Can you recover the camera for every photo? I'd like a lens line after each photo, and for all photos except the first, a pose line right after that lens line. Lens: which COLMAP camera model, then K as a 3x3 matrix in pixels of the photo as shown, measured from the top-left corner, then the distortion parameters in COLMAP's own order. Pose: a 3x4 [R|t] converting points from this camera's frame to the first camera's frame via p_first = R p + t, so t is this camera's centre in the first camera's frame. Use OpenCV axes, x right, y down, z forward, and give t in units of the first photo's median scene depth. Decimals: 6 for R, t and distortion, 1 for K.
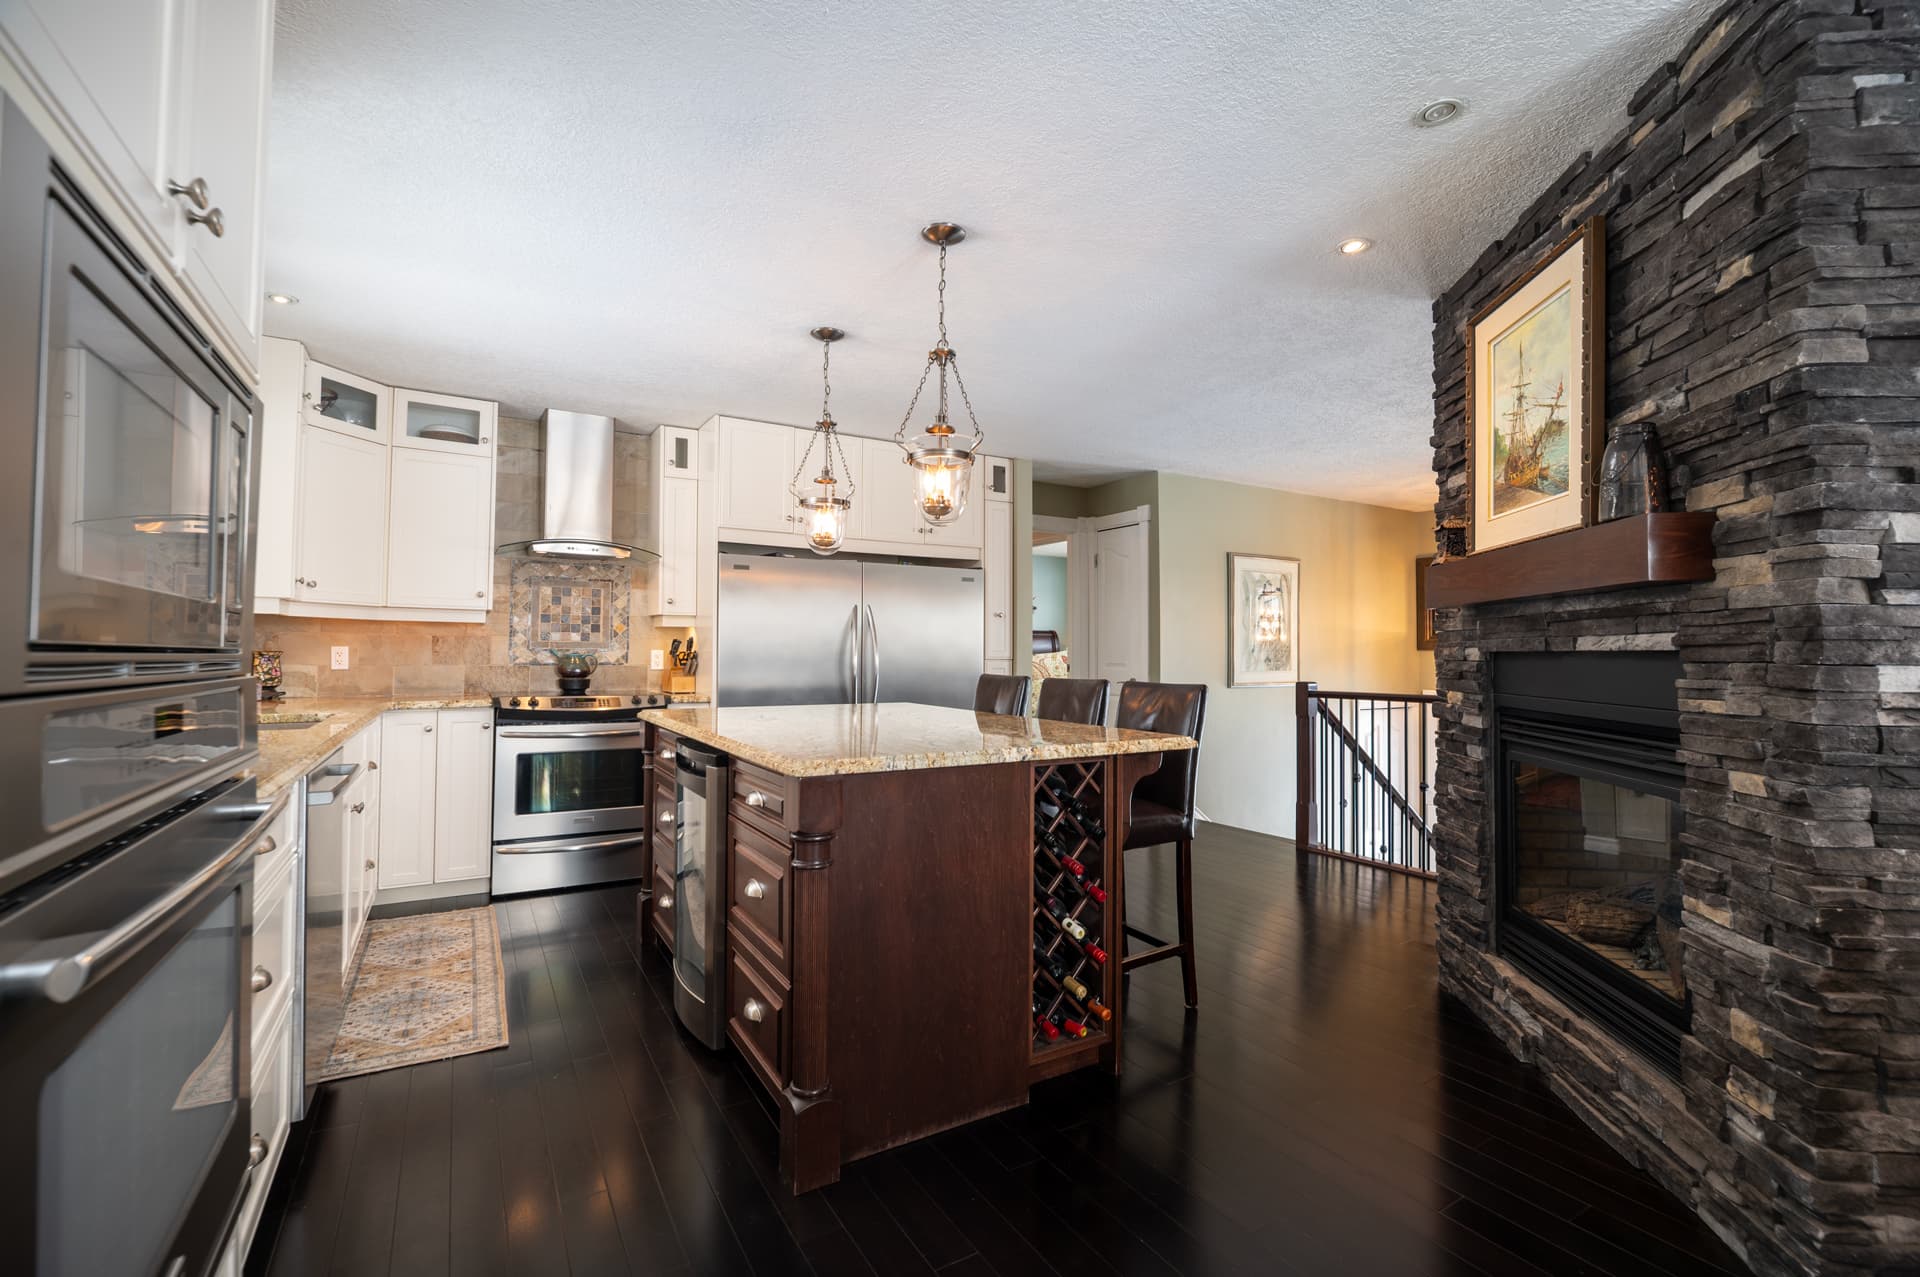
lens RADIAL K [[828.9, 0, 962.2], [0, 828.9, 634.5], [0, 0, 1]] dist [-0.003054, -0.000489]
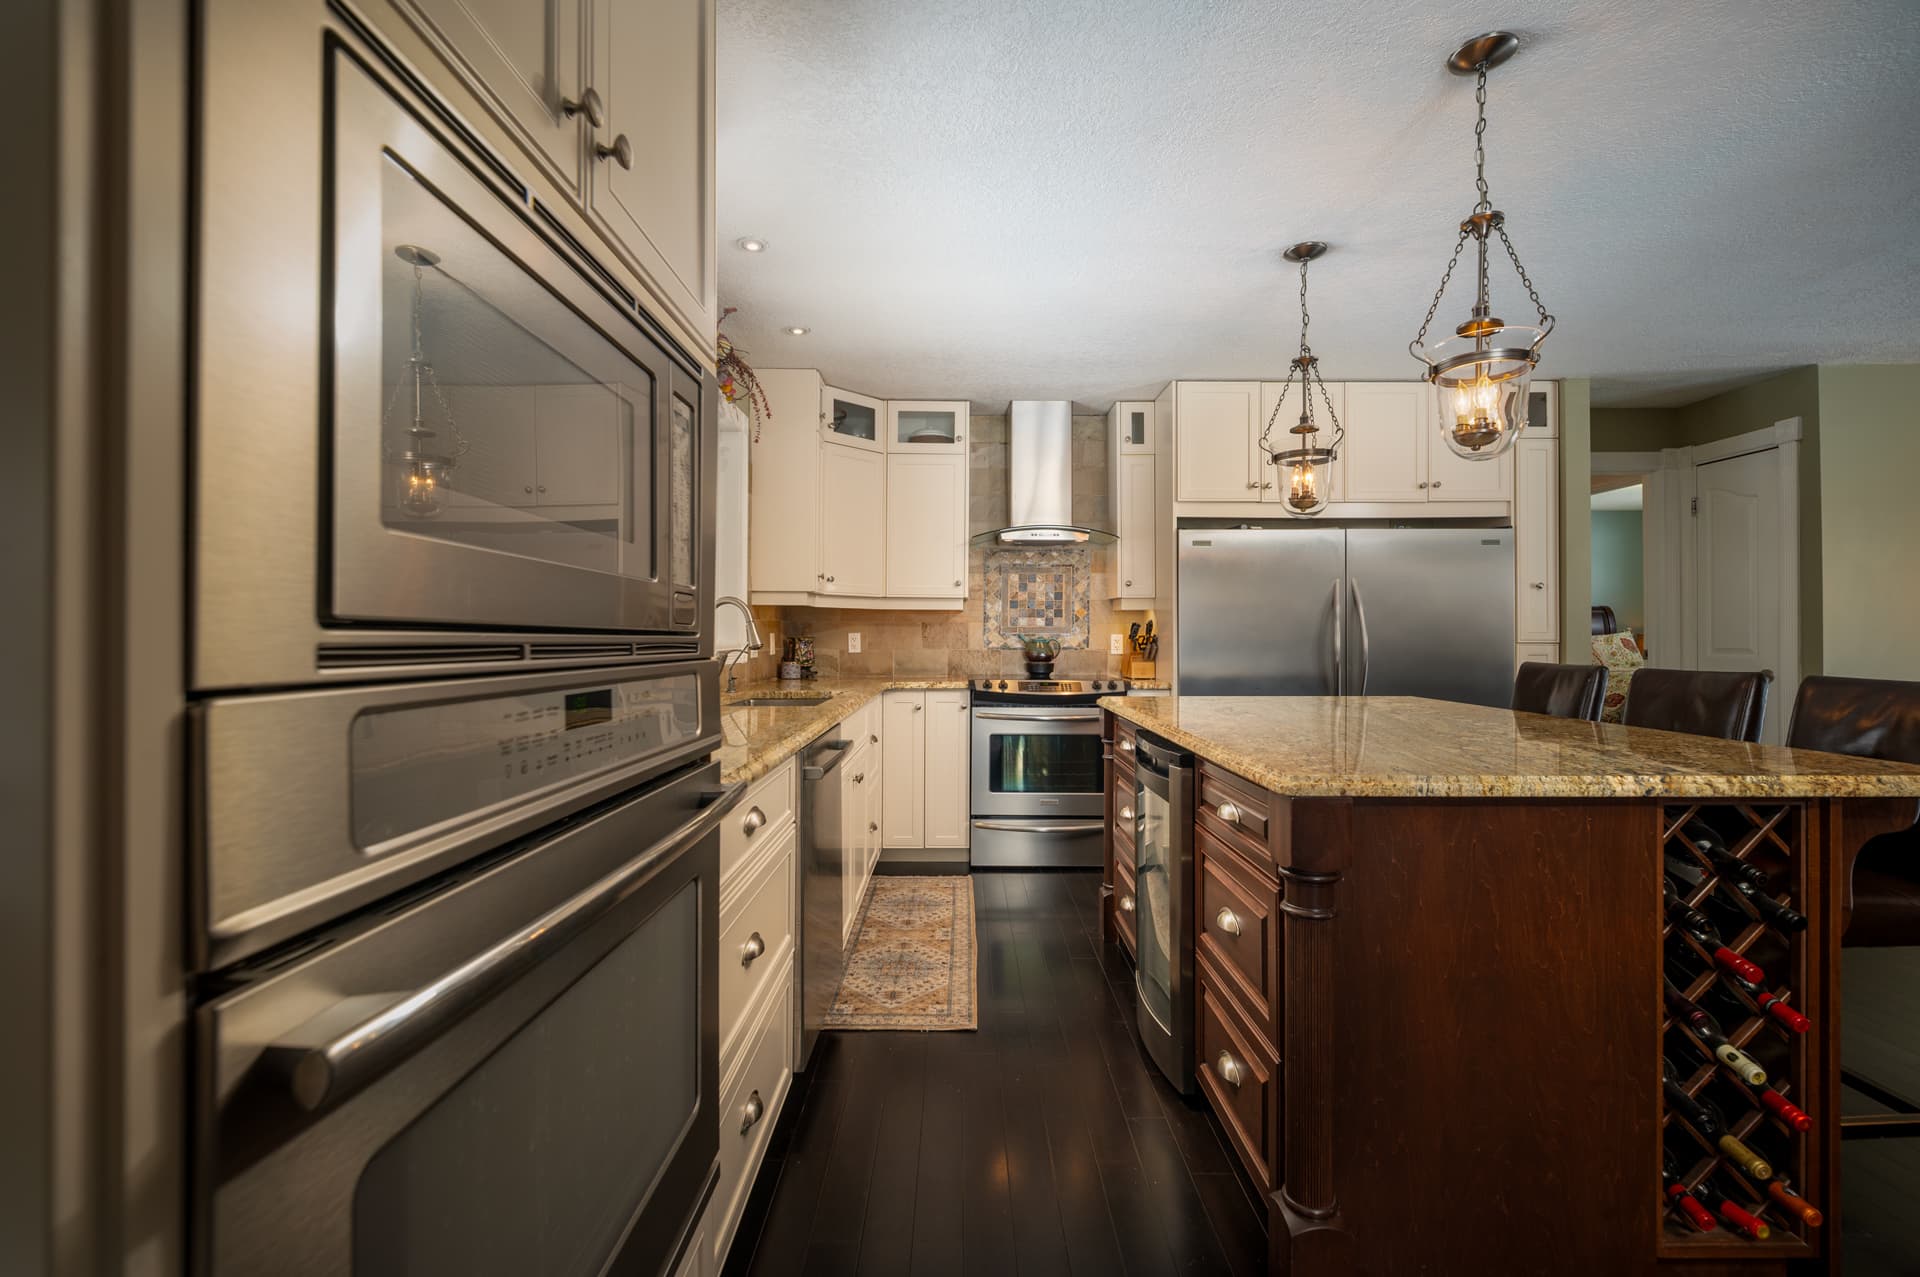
lens RADIAL K [[828.9, 0, 962.2], [0, 828.9, 634.5], [0, 0, 1]] dist [-0.003054, -0.000489]
pose [[0.857793, -0.007308, -0.513944, -0.034967], [0.016641, 0.999770, 0.013557, 0.004439], [0.513726, -0.020181, 0.857717, 0.107623]]
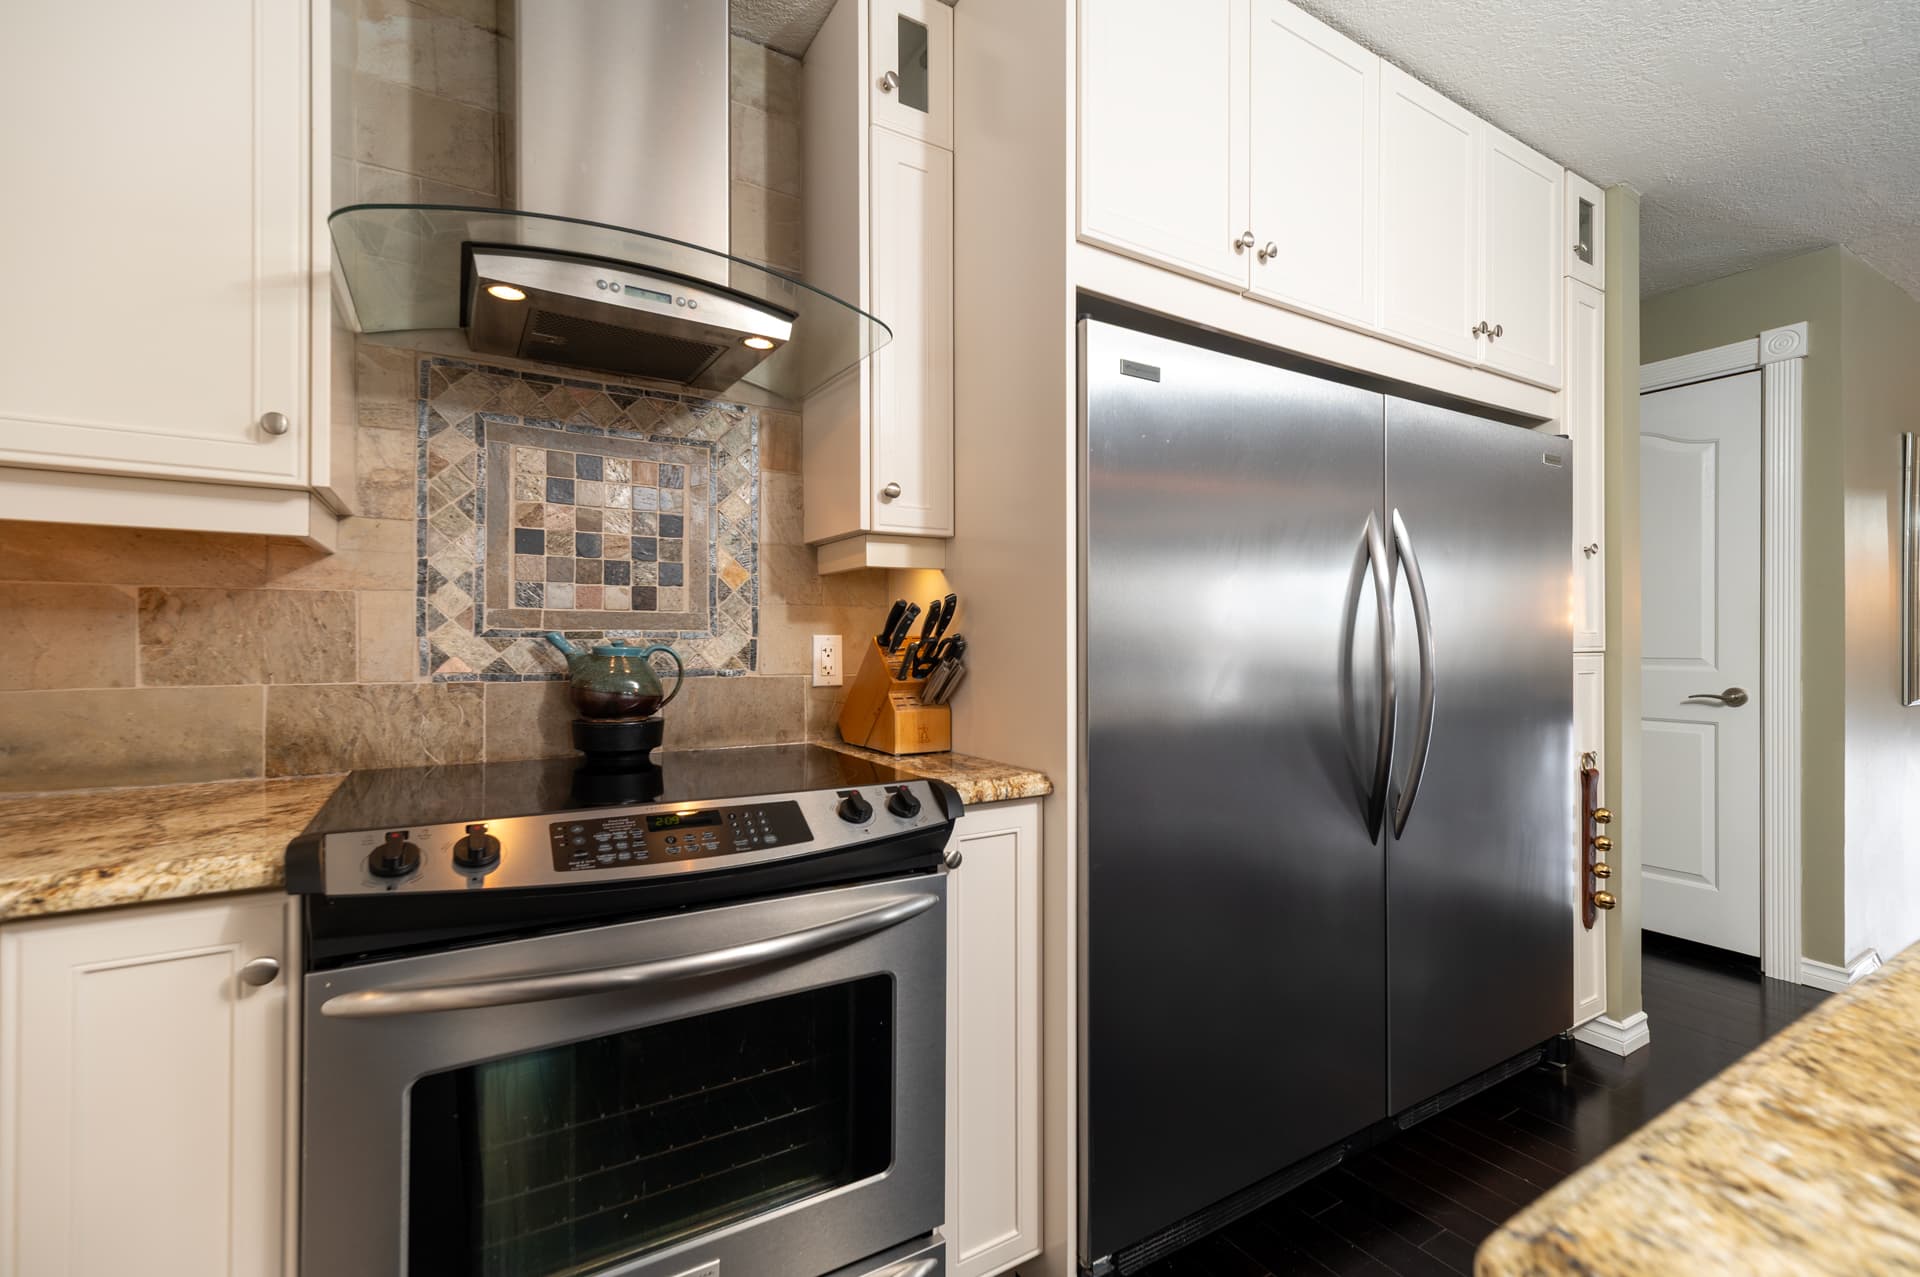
lens RADIAL K [[859.3, 0, 991.5], [0, 859.3, 647.0], [0, 0, 1]] dist [-0.003952, 0.000160]
pose [[0.999870, -0.006871, 0.014613, -0.478114], [0.006487, 0.999637, 0.026164, 0.023367], [-0.014787, -0.026066, 0.999551, 0.966266]]
